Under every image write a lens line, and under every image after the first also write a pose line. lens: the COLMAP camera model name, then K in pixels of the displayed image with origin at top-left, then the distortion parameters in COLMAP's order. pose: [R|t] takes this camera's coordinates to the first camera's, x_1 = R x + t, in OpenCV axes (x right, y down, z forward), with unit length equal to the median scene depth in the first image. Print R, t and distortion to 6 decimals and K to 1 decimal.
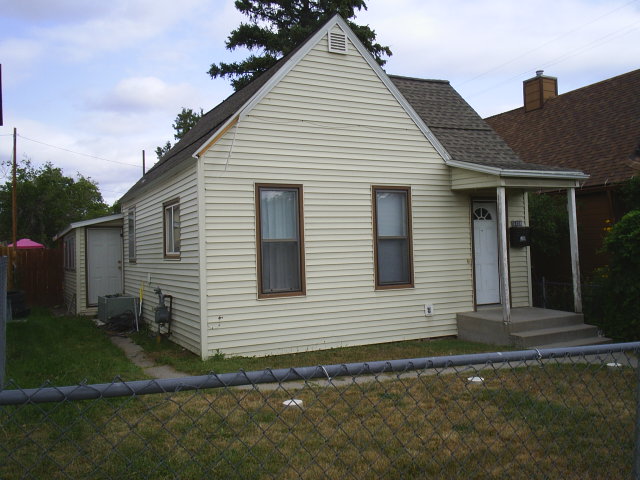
lens RADIAL K [[572.4, 0, 321.9], [0, 572.4, 236.7], [0, 0, 1]] dist [0.083885, -0.195649]
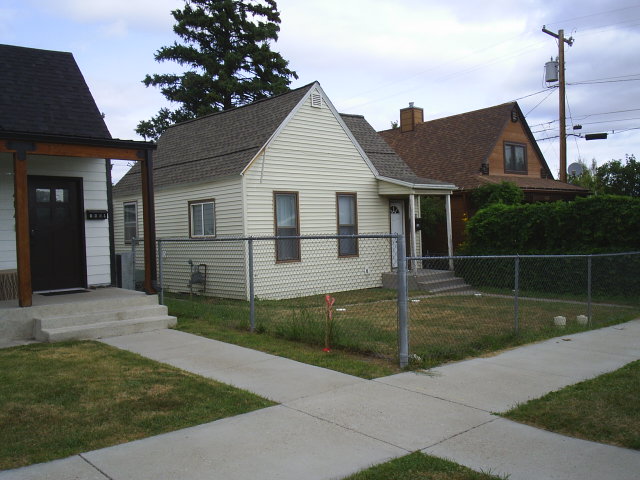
lens RADIAL K [[572.4, 0, 321.9], [0, 572.4, 236.7], [0, 0, 1]] dist [0.083885, -0.195649]
pose [[0.963068, -0.006827, 0.269172, -0.349438], [-0.000318, 0.999649, 0.026493, -0.008097], [-0.269259, -0.025600, 0.962728, -0.471241]]
